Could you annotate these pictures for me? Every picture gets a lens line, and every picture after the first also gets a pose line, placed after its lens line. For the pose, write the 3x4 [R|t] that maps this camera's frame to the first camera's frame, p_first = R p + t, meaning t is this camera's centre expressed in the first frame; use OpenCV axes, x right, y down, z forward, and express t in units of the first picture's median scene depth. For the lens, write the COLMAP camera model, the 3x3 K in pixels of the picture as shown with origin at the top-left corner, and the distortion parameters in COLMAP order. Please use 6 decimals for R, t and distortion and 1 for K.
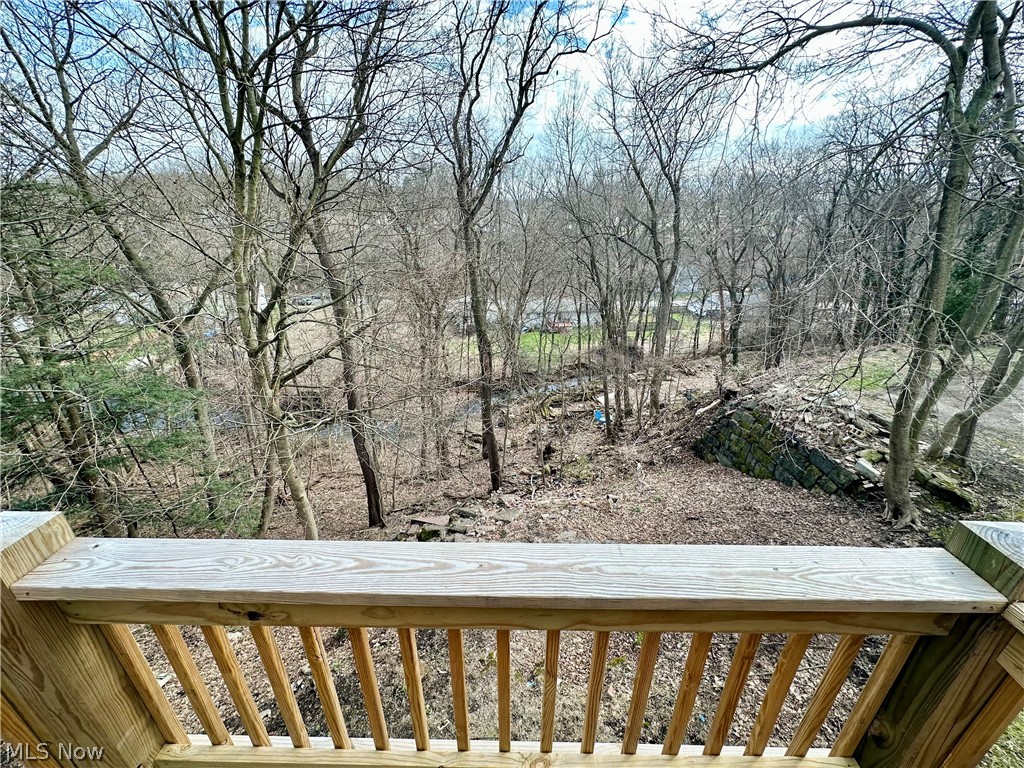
lens RADIAL K [[409.5, 0, 510.8], [0, 409.5, 384.7], [0, 0, 1]] dist [-0.000561, -0.000252]
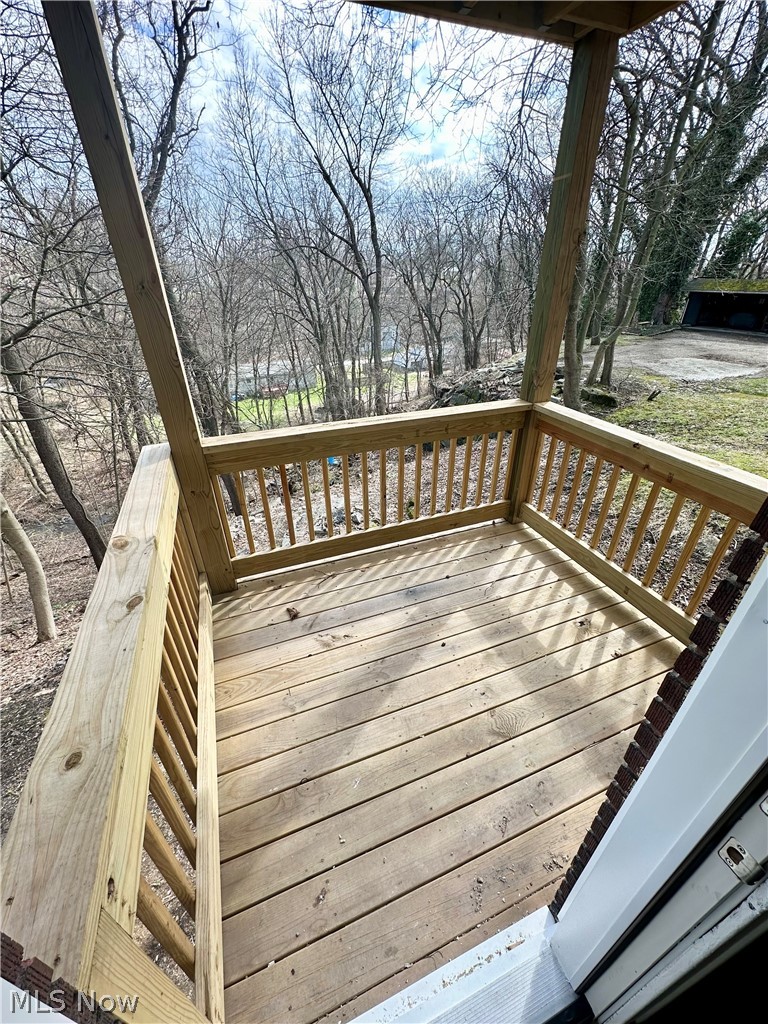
lens RADIAL K [[409.5, 0, 384.0], [0, 409.5, 512.9], [0, 0, 1]] dist [-0.000561, -0.000252]
pose [[0.924805, -0.202325, 0.322180, -0.037847], [0.161112, 0.975454, 0.150108, 0.129980], [-0.344642, -0.086914, 0.934702, -0.013211]]
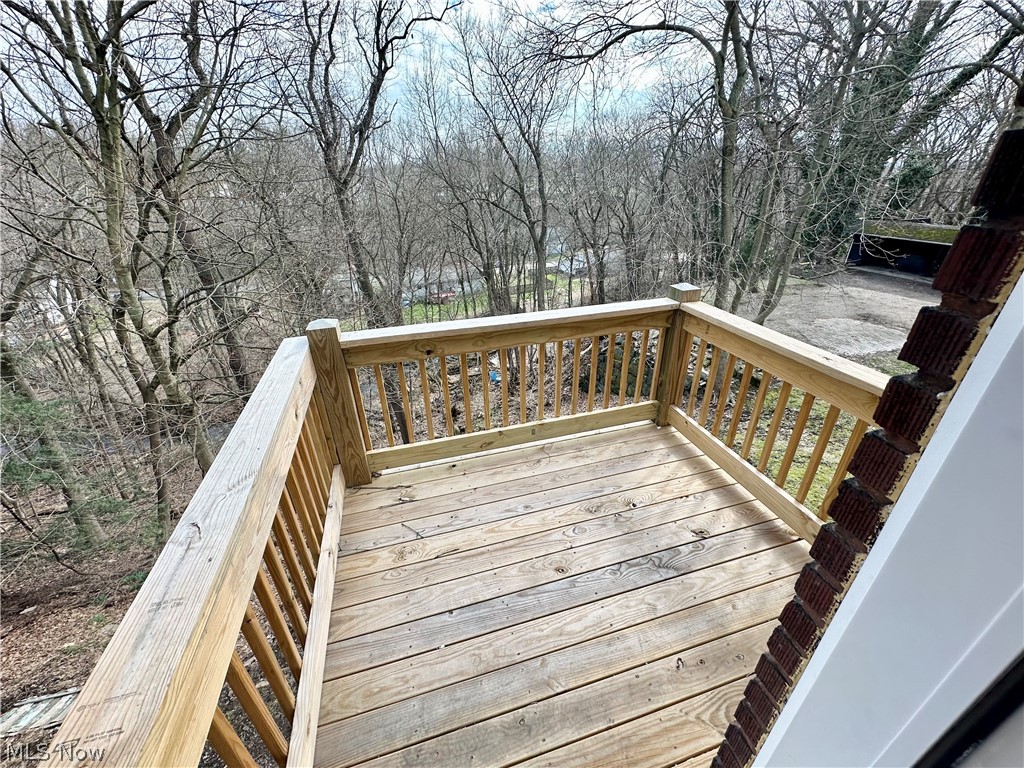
lens RADIAL K [[409.5, 0, 511.8], [0, 409.5, 385.1], [0, 0, 1]] dist [-0.000561, -0.000252]
pose [[0.954653, -0.152614, 0.255629, -0.031383], [0.134672, 0.987117, 0.086385, 0.023976], [-0.265520, -0.048042, 0.962908, -0.058676]]
